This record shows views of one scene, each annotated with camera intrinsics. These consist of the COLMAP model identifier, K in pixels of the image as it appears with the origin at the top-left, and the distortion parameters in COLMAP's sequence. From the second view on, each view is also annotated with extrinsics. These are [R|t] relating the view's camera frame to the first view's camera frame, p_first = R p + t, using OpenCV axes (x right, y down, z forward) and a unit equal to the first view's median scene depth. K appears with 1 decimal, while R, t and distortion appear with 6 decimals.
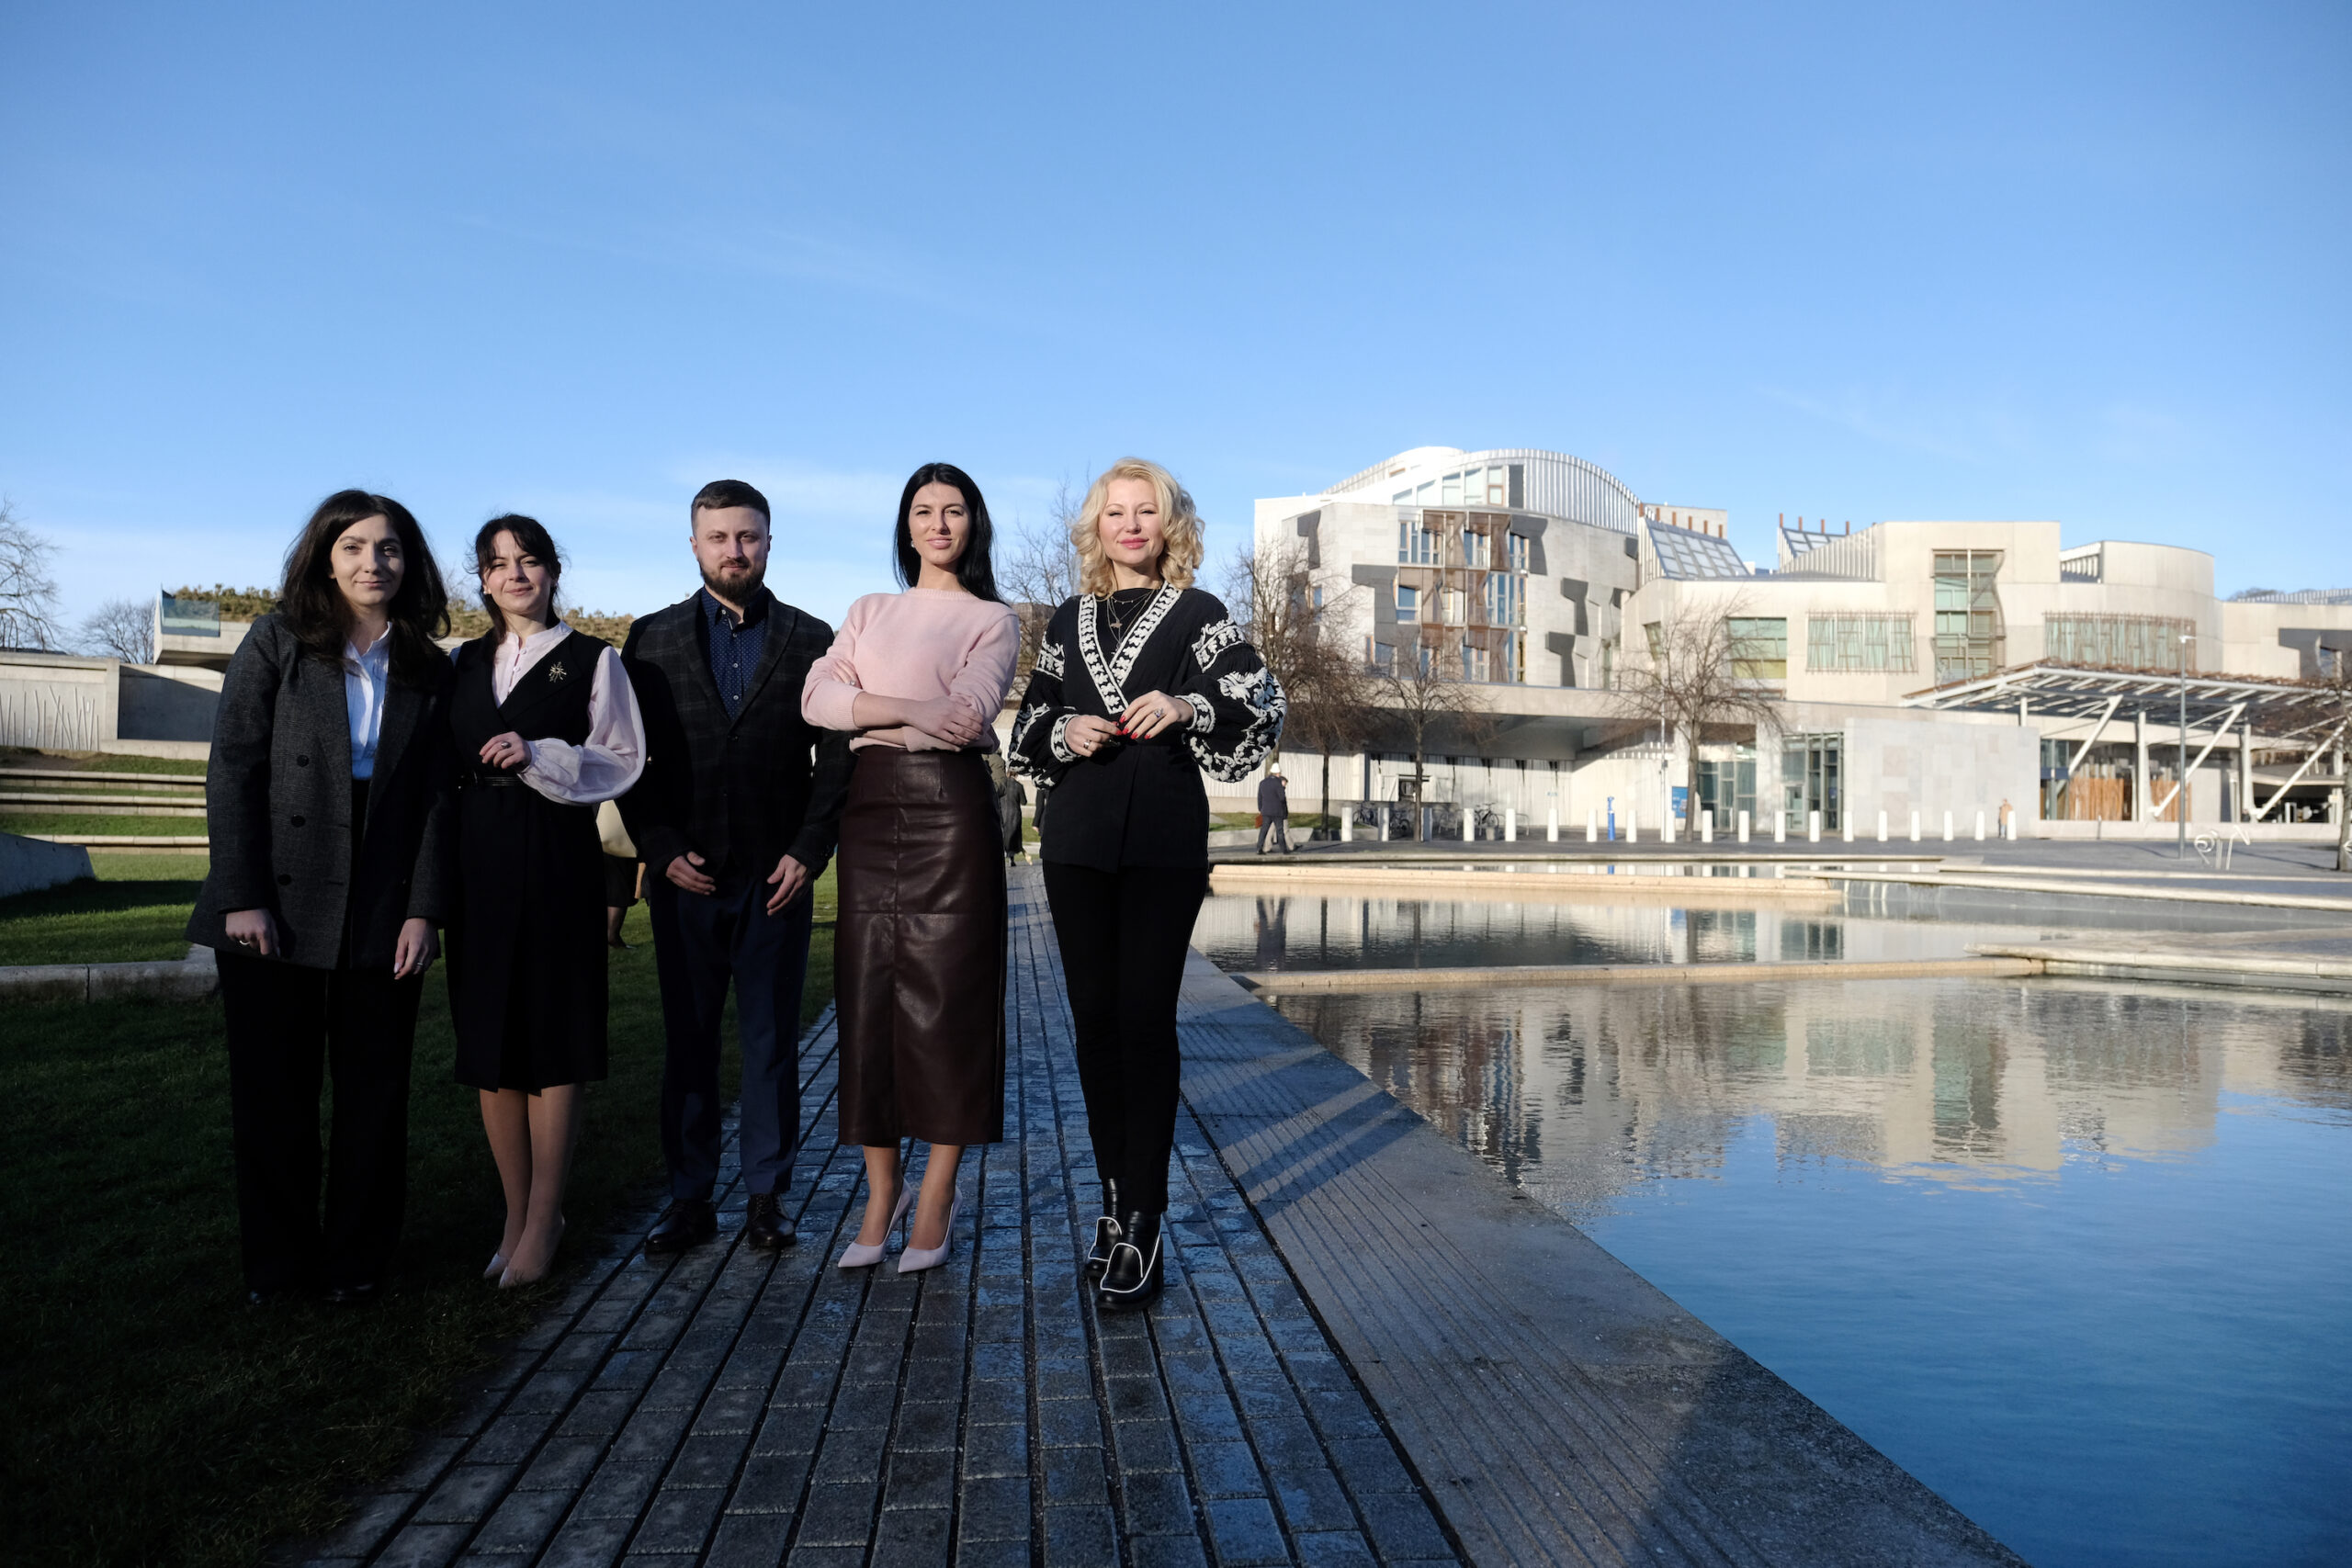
lens RADIAL K [[1657.3, 0, 1176.0], [0, 1657.3, 784.0], [0, 0, 1]] dist [-0.003337, -0.000084]
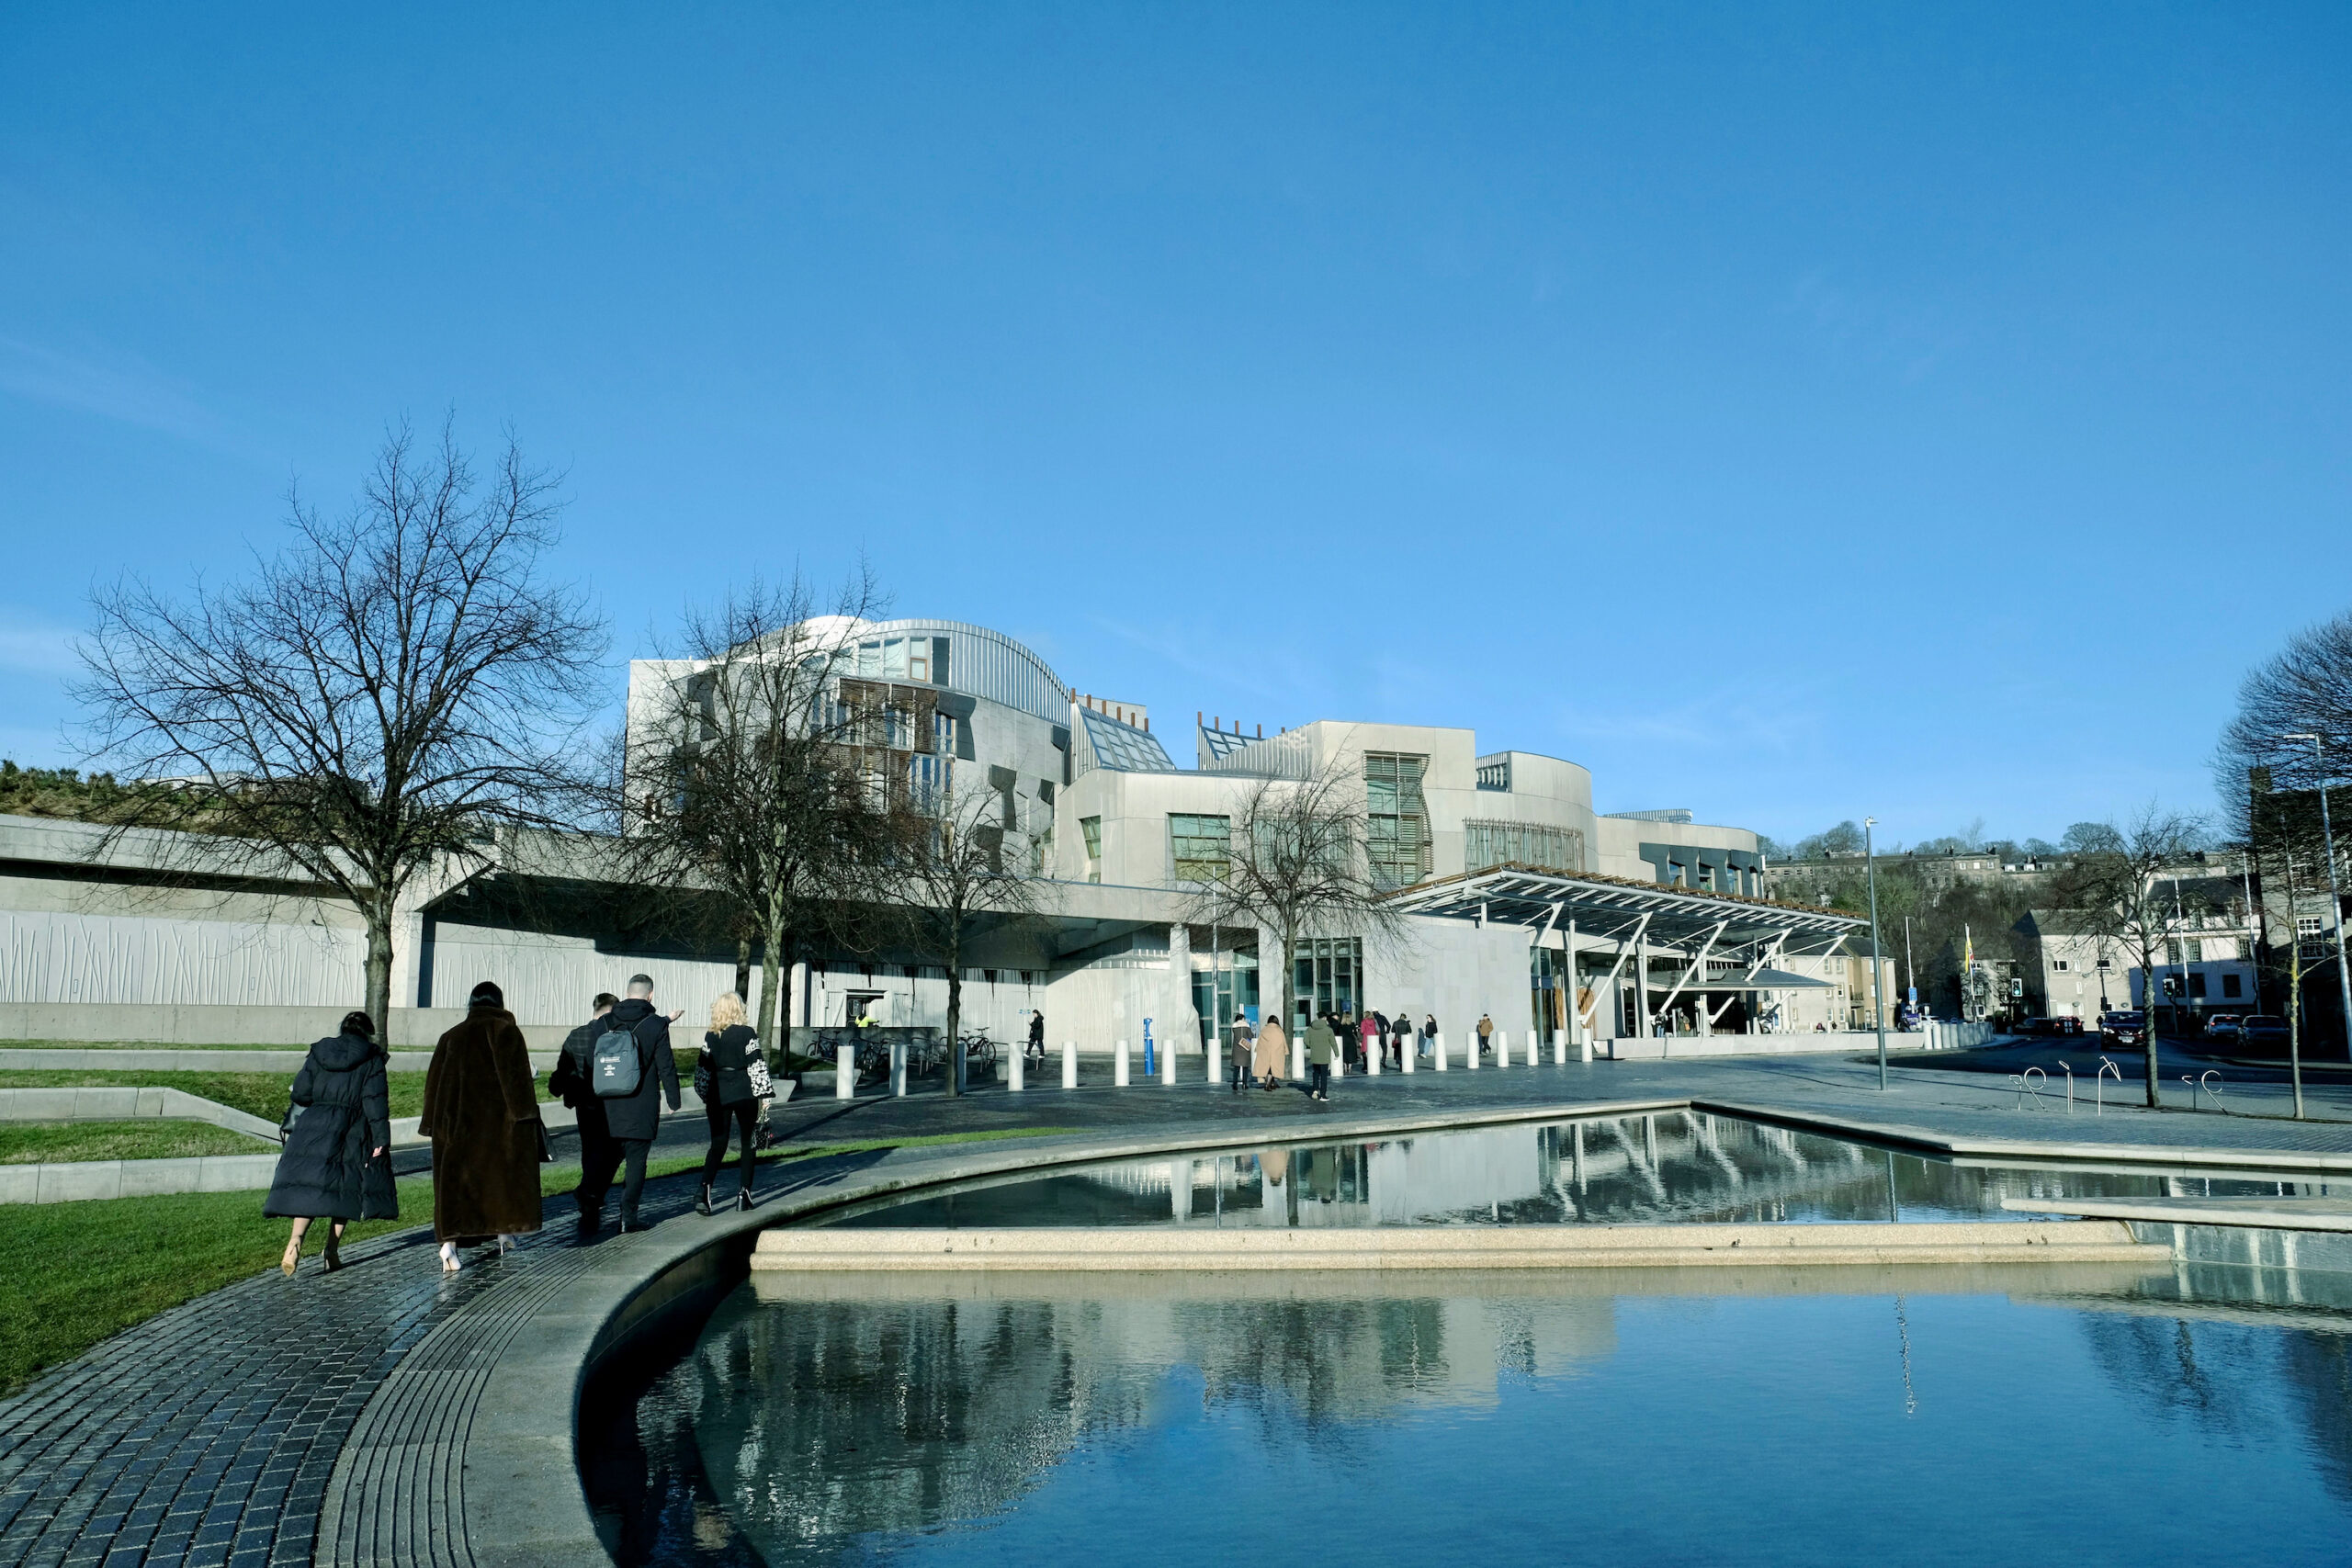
lens RADIAL K [[1657.3, 0, 1176.0], [0, 1657.3, 784.0], [0, 0, 1]] dist [-0.003337, -0.000084]
pose [[0.925646, 0.039176, 0.376358, -0.011131], [0.008431, 0.992244, -0.124021, -0.002587], [-0.378297, 0.117972, 0.918136, 0.149426]]
